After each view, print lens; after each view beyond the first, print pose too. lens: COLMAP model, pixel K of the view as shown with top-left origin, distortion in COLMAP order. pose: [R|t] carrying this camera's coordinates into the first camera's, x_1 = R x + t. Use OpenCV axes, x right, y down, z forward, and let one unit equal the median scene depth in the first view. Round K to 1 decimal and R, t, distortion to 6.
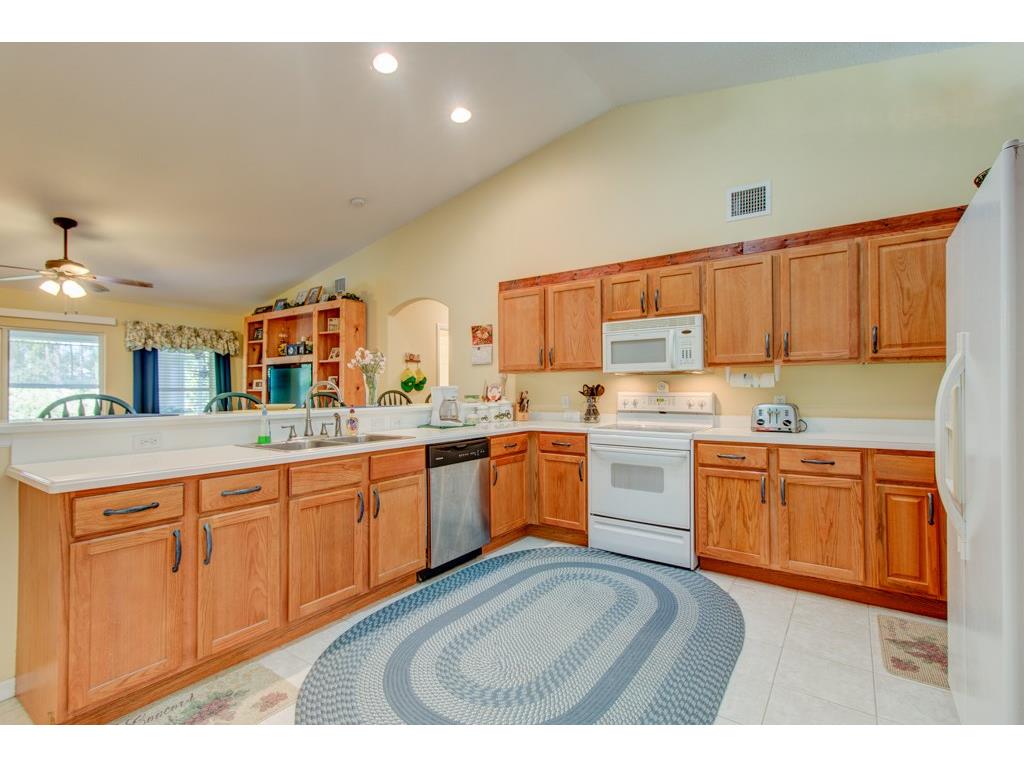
lens RADIAL K [[479.4, 0, 508.2], [0, 479.4, 381.7], [0, 0, 1]] dist [0.007230, -0.000430]
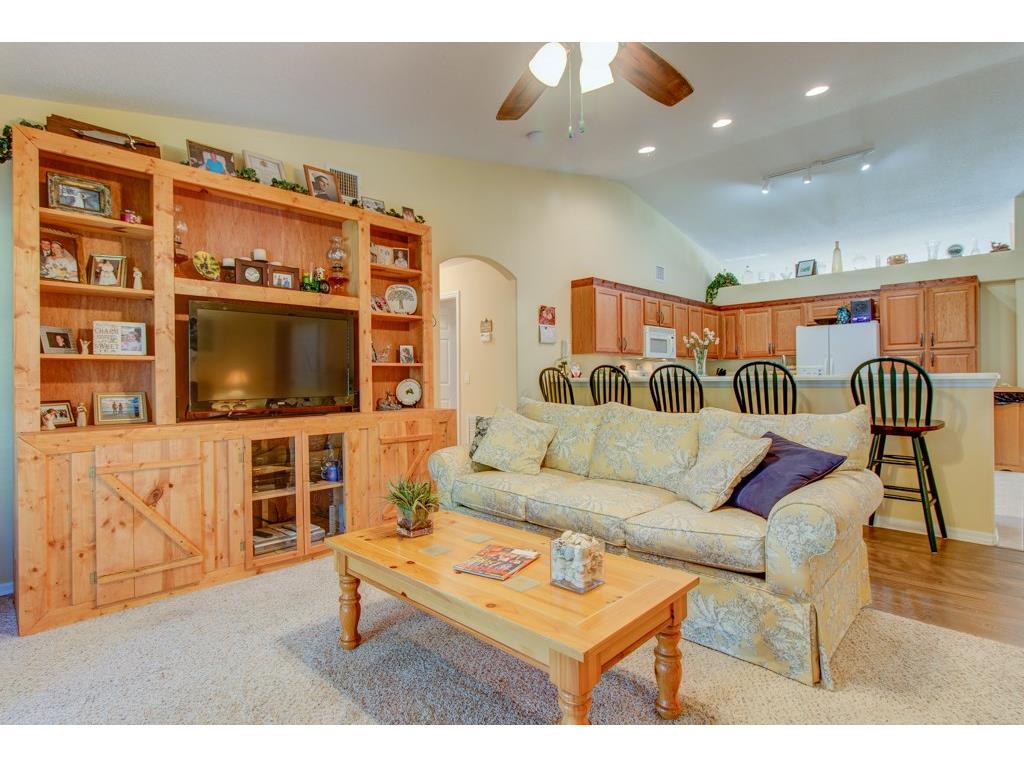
lens RADIAL K [[537.7, 0, 506.0], [0, 537.7, 374.6], [0, 0, 1]] dist [0.015654, -0.003498]
pose [[0.155330, 0.014970, 0.987749, -1.619291], [-0.004870, 0.999885, -0.014388, 0.064878], [-0.987851, -0.002575, 0.155385, 1.190834]]
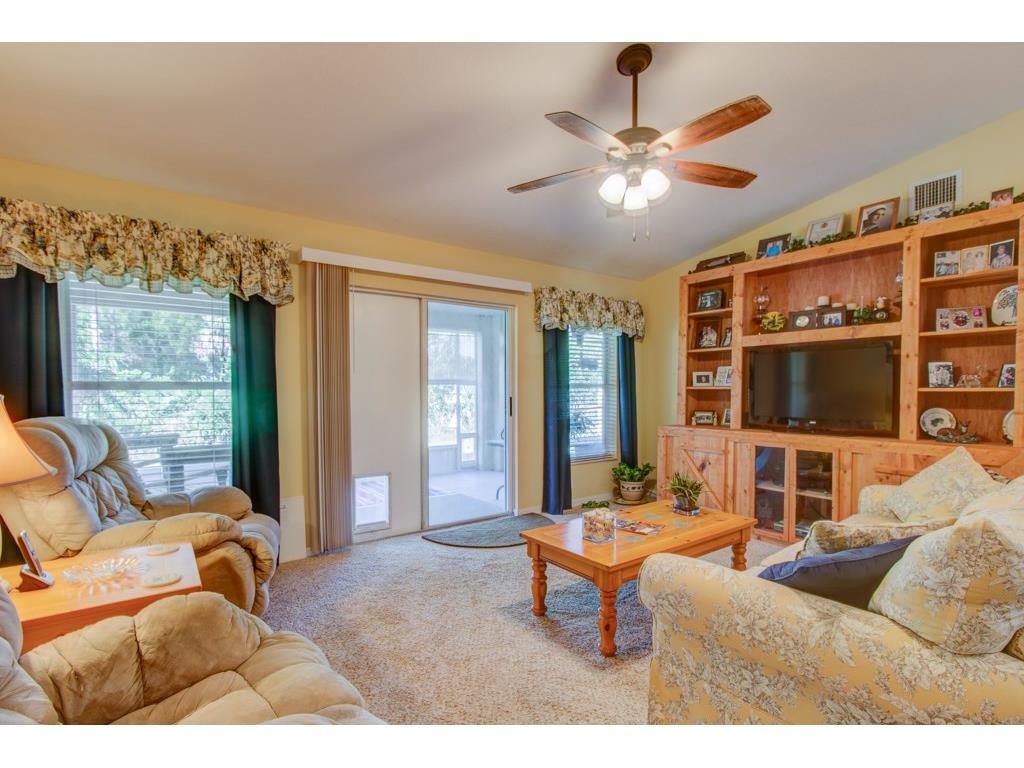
lens RADIAL K [[479.4, 0, 509.2], [0, 479.4, 394.9], [0, 0, 1]] dist [0.007230, -0.000430]
pose [[0.944578, 0.010717, -0.328111, -1.052190], [-0.000701, 0.999531, 0.030631, 0.014575], [0.328285, -0.028704, 0.944142, 0.560798]]
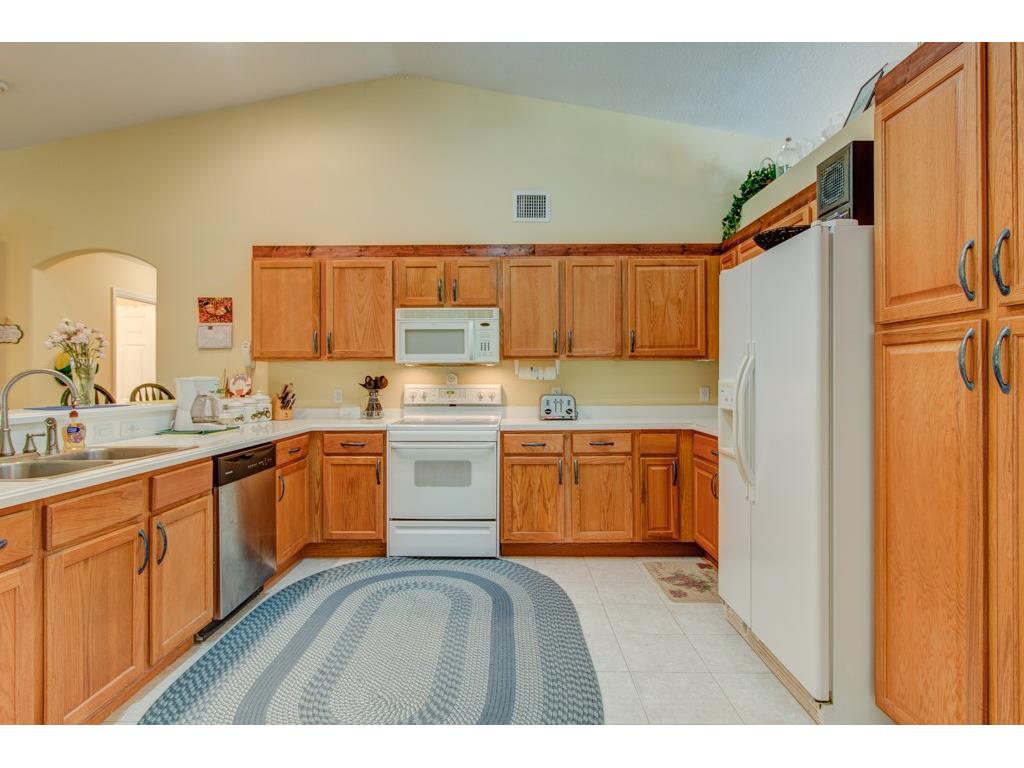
lens RADIAL K [[537.7, 0, 499.4], [0, 537.7, 375.4], [0, 0, 1]] dist [0.015654, -0.003498]
pose [[0.824710, 0.006821, 0.565514, -0.220403], [-0.009428, 0.999954, 0.001687, 0.000724], [-0.565477, -0.006723, 0.824737, 0.043773]]
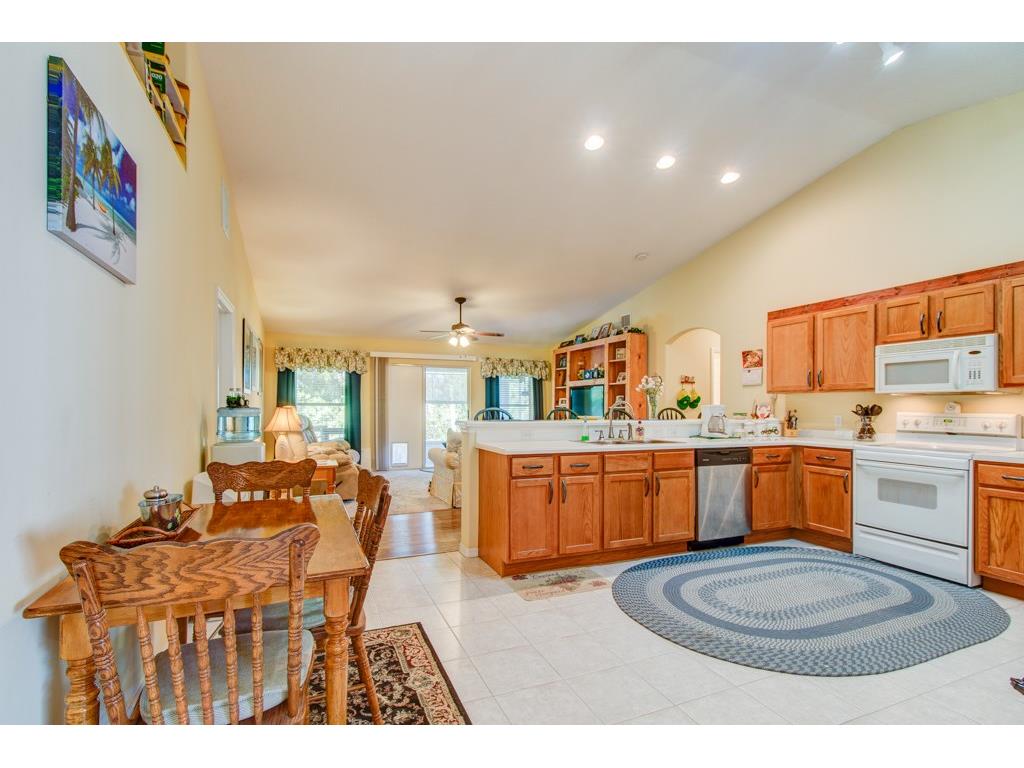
lens RADIAL K [[479.4, 0, 509.0], [0, 479.4, 404.0], [0, 0, 1]] dist [0.007230, -0.000430]
pose [[0.848290, 0.008306, -0.529467, 0.075767], [-0.002611, 0.999930, 0.011503, -0.005643], [0.529526, -0.008376, 0.848253, -0.322232]]
